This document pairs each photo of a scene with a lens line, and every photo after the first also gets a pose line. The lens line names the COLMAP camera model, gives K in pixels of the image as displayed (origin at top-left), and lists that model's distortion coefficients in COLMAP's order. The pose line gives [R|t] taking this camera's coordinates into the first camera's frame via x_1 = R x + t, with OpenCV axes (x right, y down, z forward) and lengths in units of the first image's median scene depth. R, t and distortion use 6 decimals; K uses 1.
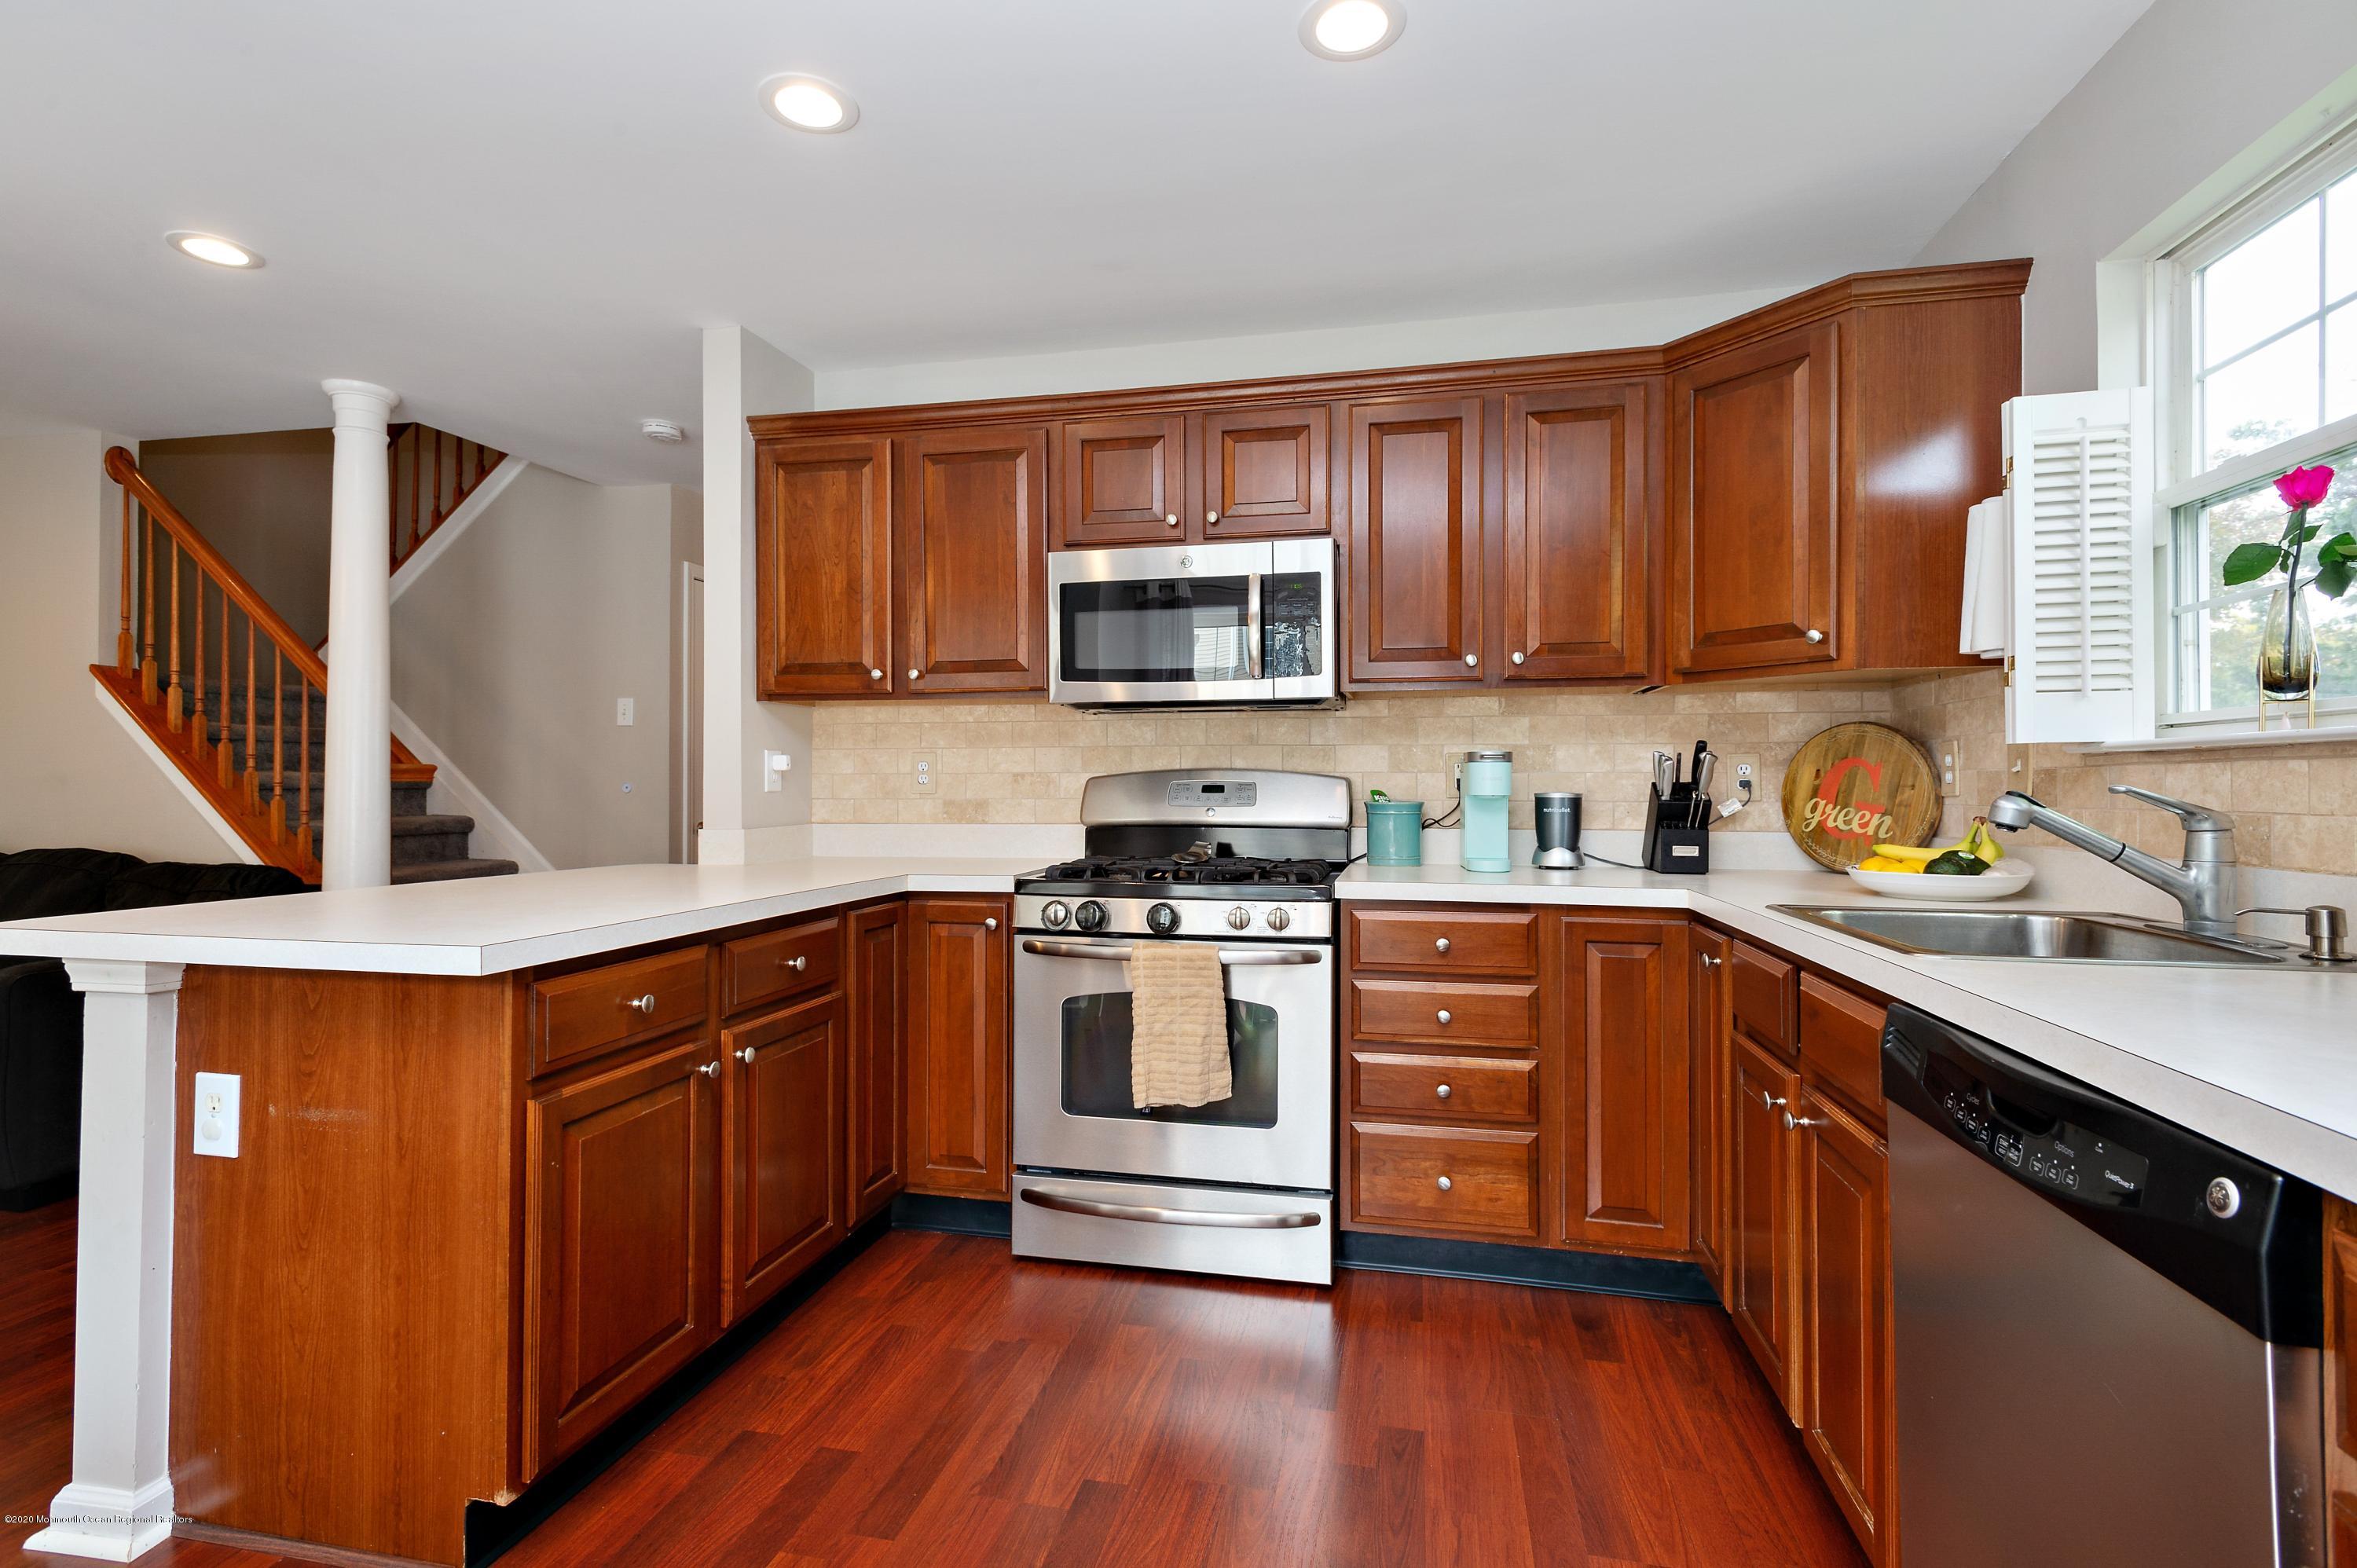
lens RADIAL K [[1107.9, 0, 1184.5], [0, 1107.9, 775.3], [0, 0, 1]] dist [0.003175, -0.001530]
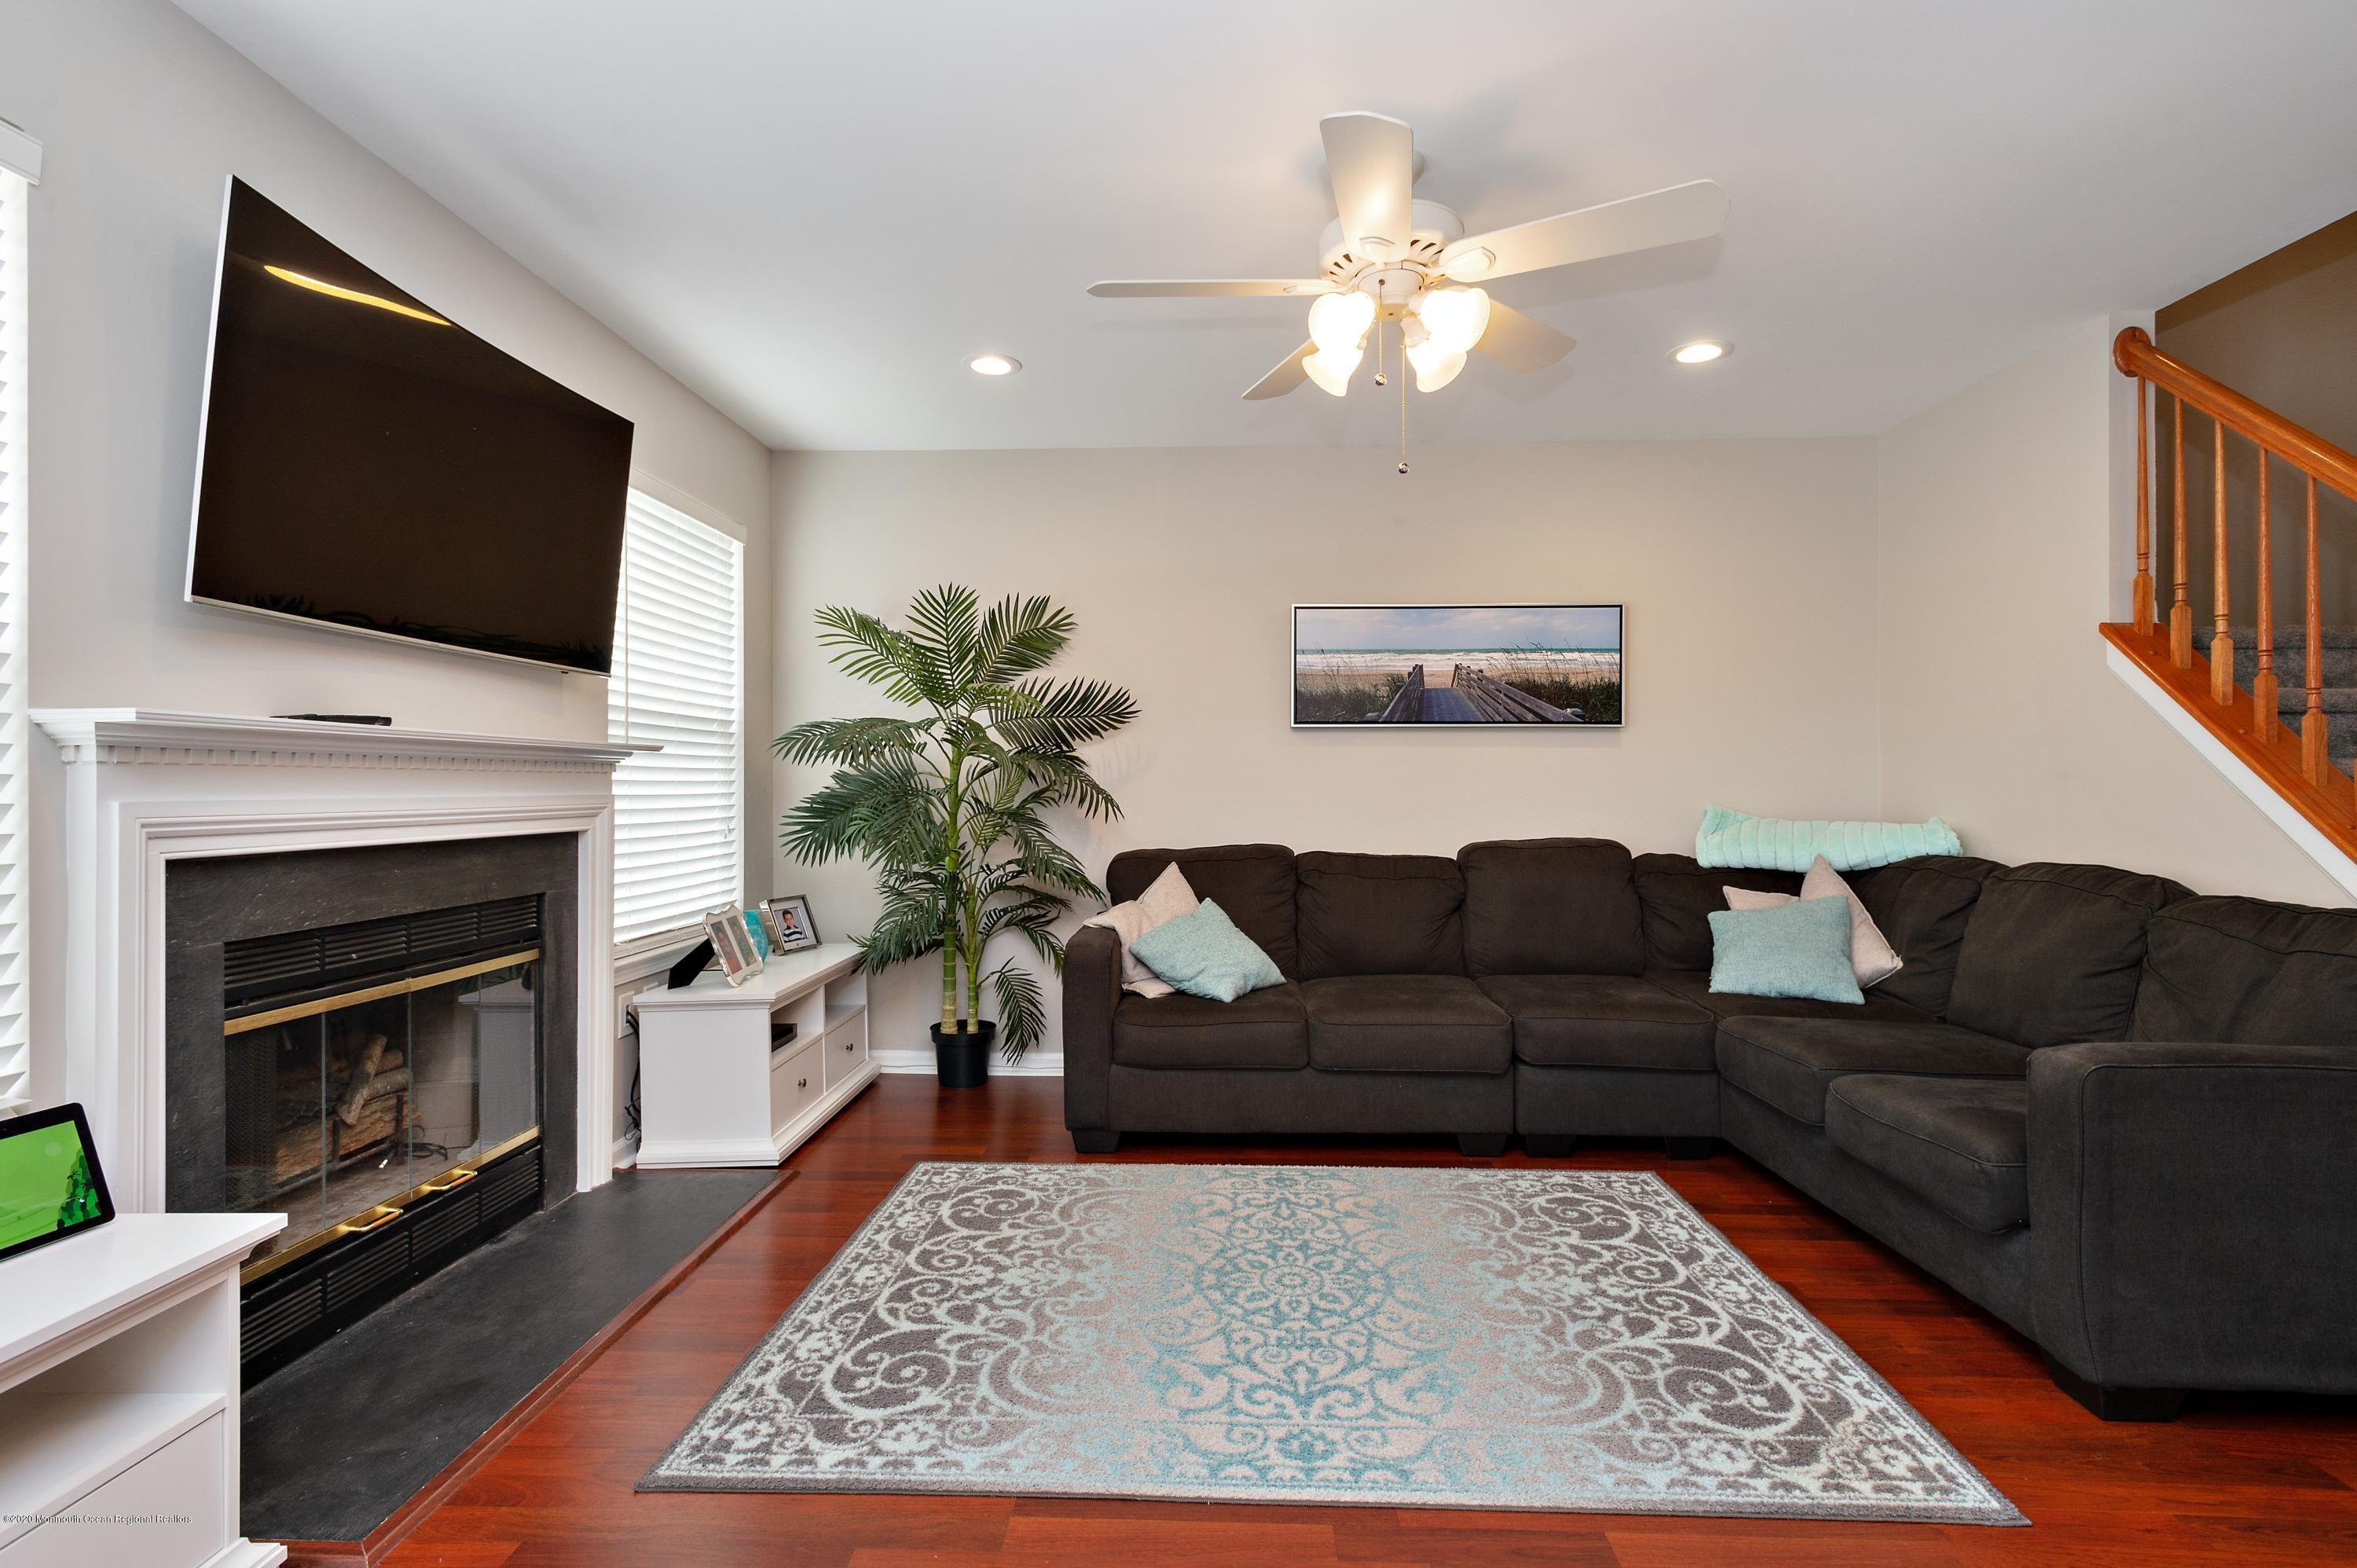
lens RADIAL K [[1107.9, 0, 1182.9], [0, 1107.9, 781.8], [0, 0, 1]] dist [0.003175, -0.001530]
pose [[0.164524, -0.008430, -0.986337, -0.338804], [0.012304, 0.999903, -0.006493, 0.005927], [0.986296, -0.011067, 0.164612, 0.251386]]
